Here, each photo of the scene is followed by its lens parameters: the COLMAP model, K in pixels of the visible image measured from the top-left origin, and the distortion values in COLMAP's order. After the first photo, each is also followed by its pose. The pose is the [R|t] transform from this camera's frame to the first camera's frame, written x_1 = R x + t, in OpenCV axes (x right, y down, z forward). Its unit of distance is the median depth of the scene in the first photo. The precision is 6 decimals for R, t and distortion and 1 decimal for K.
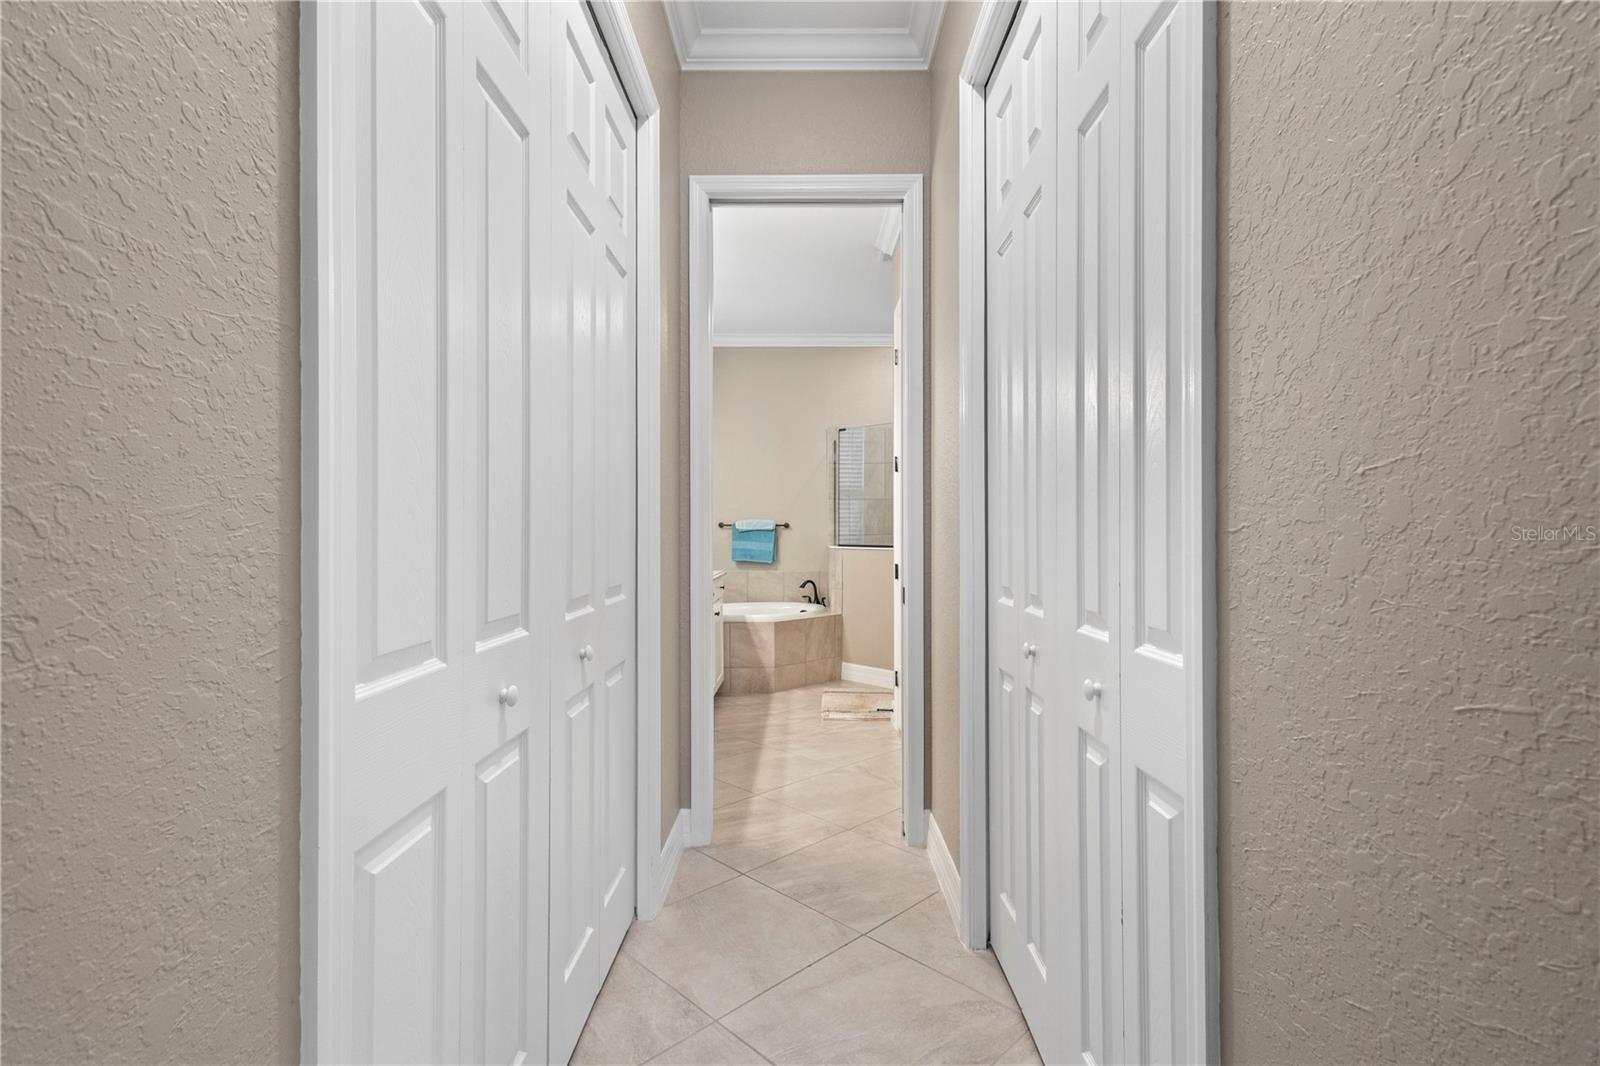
lens RADIAL K [[740.8, 0, 801.2], [0, 740.8, 533.3], [0, 0, 1]] dist [0.007444, -0.001467]
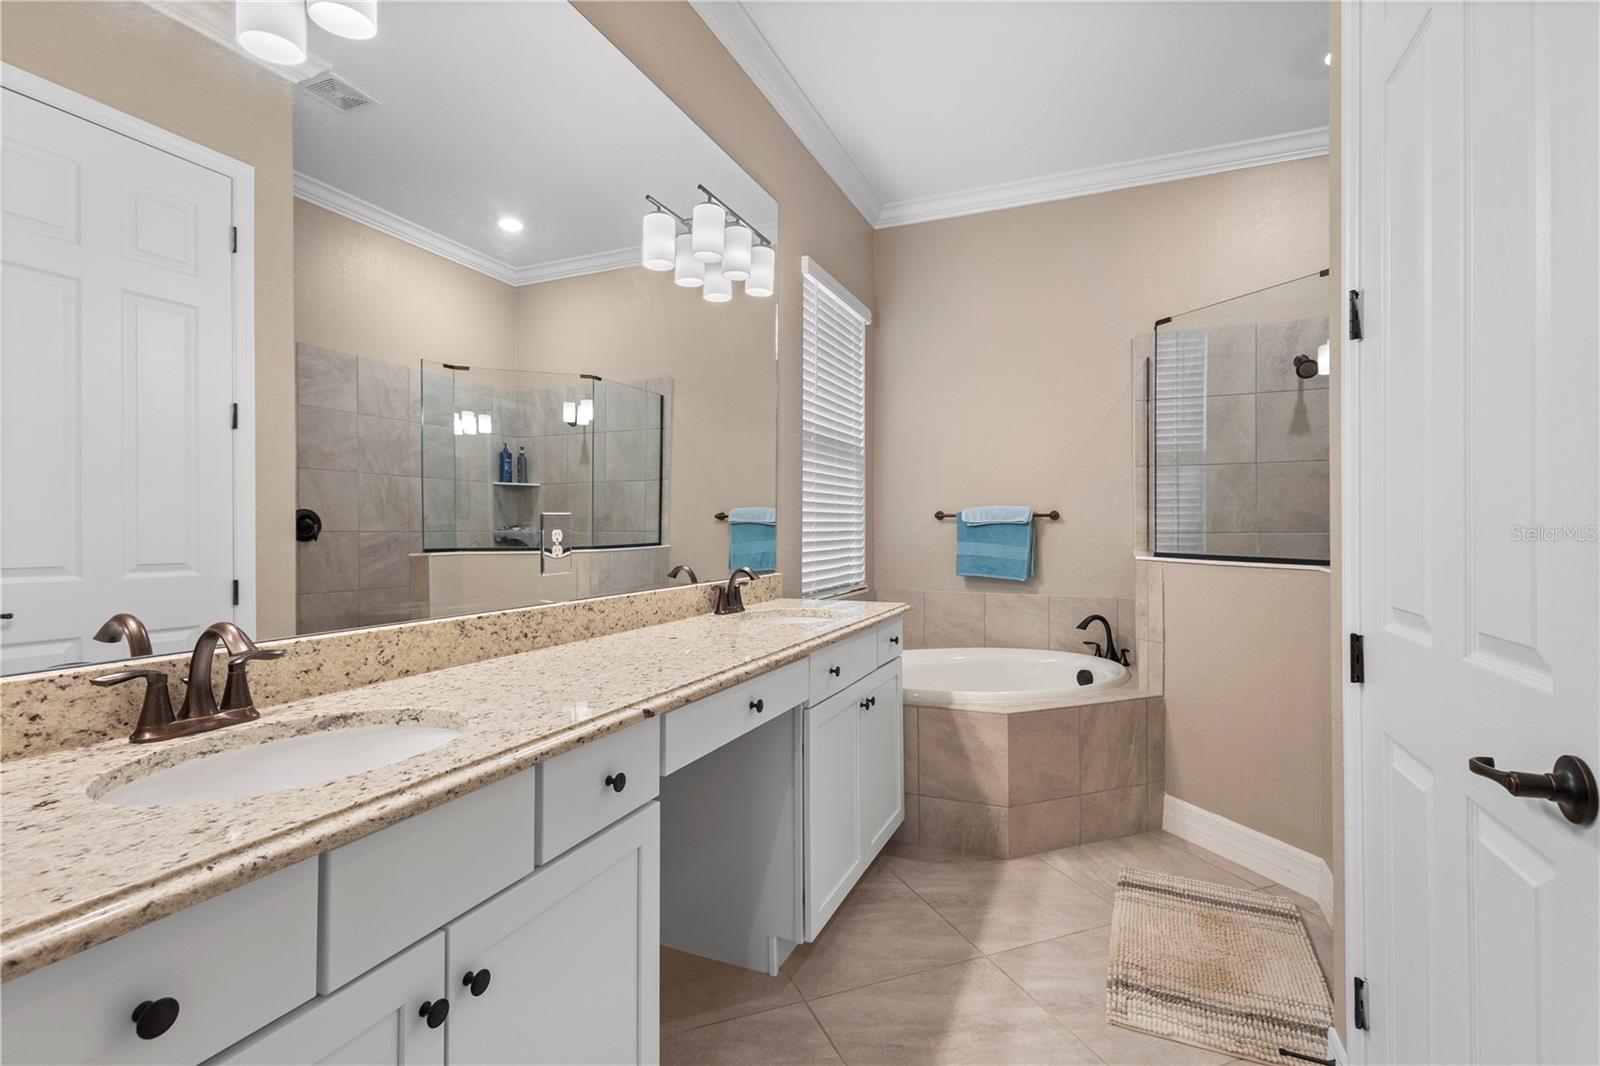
lens RADIAL K [[740.8, 0, 799.0], [0, 740.8, 522.8], [0, 0, 1]] dist [0.007444, -0.001467]
pose [[0.920342, -0.002235, -0.391108, 0.022931], [0.000395, 0.999988, -0.004785, -0.002284], [0.391114, 0.004249, 0.920332, 0.408143]]
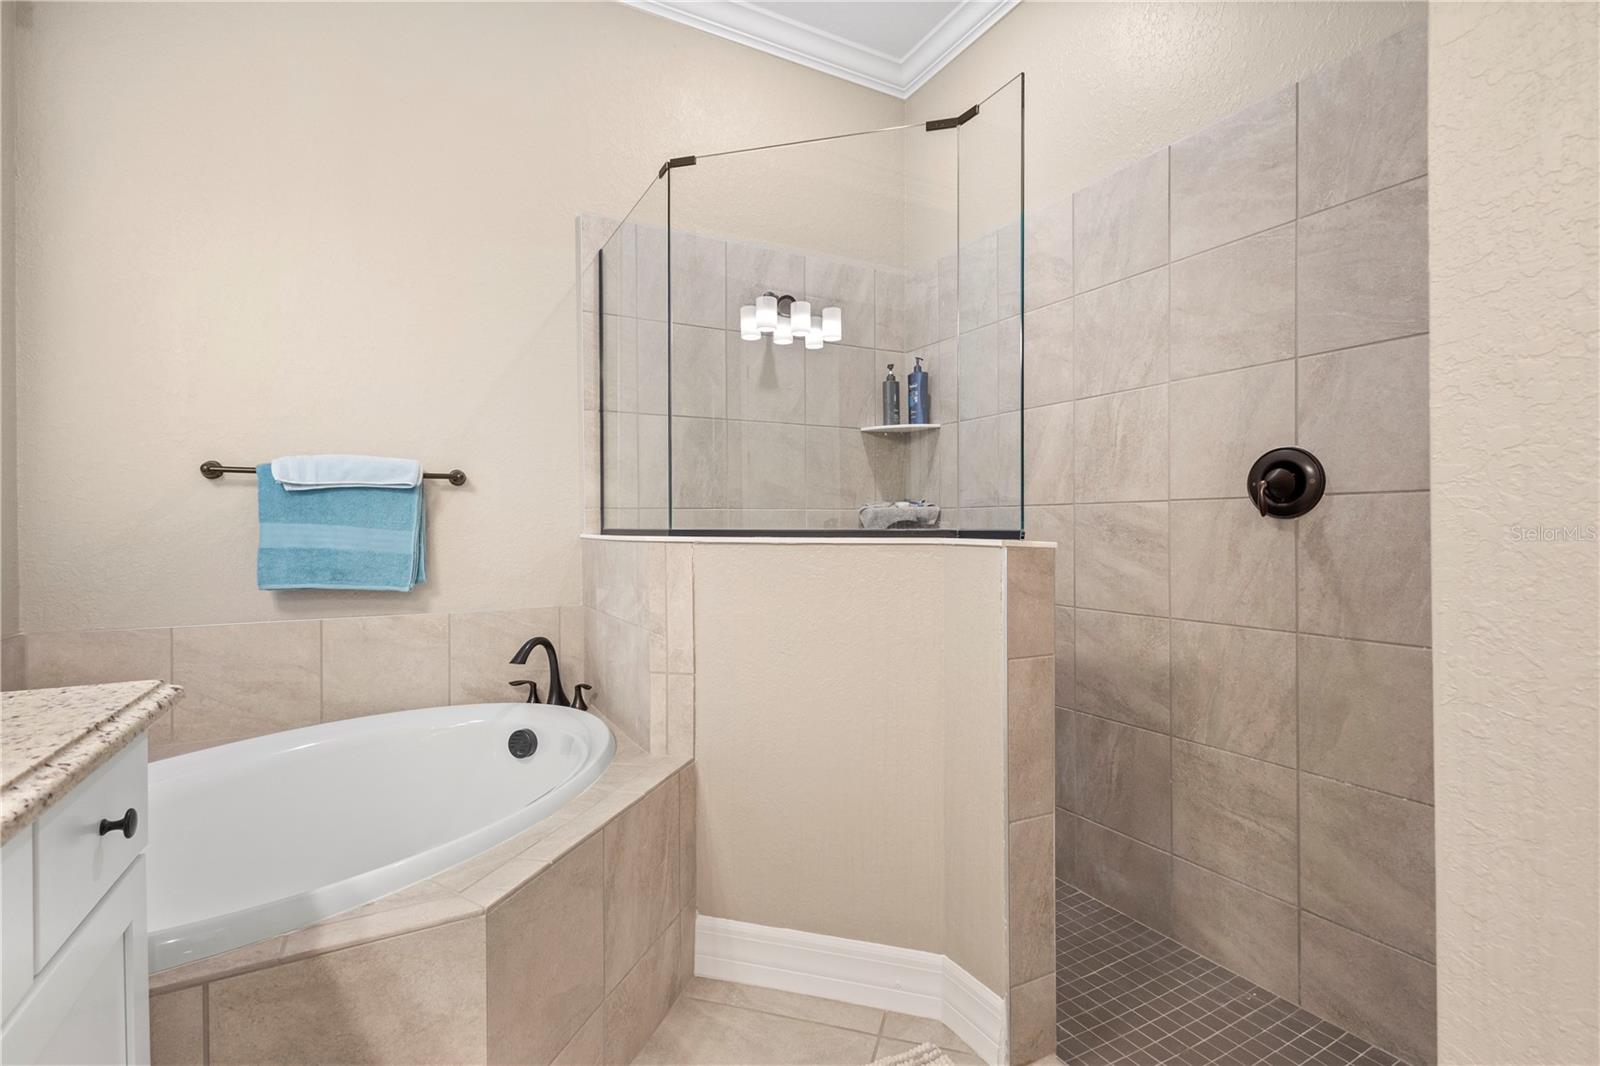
lens RADIAL K [[740.8, 0, 802.5], [0, 740.8, 529.0], [0, 0, 1]] dist [0.007444, -0.001467]
pose [[0.872601, -0.003903, 0.488418, -0.048914], [0.004229, 0.999991, 0.000436, 0.013744], [-0.488415, 0.001685, 0.872610, 0.640630]]
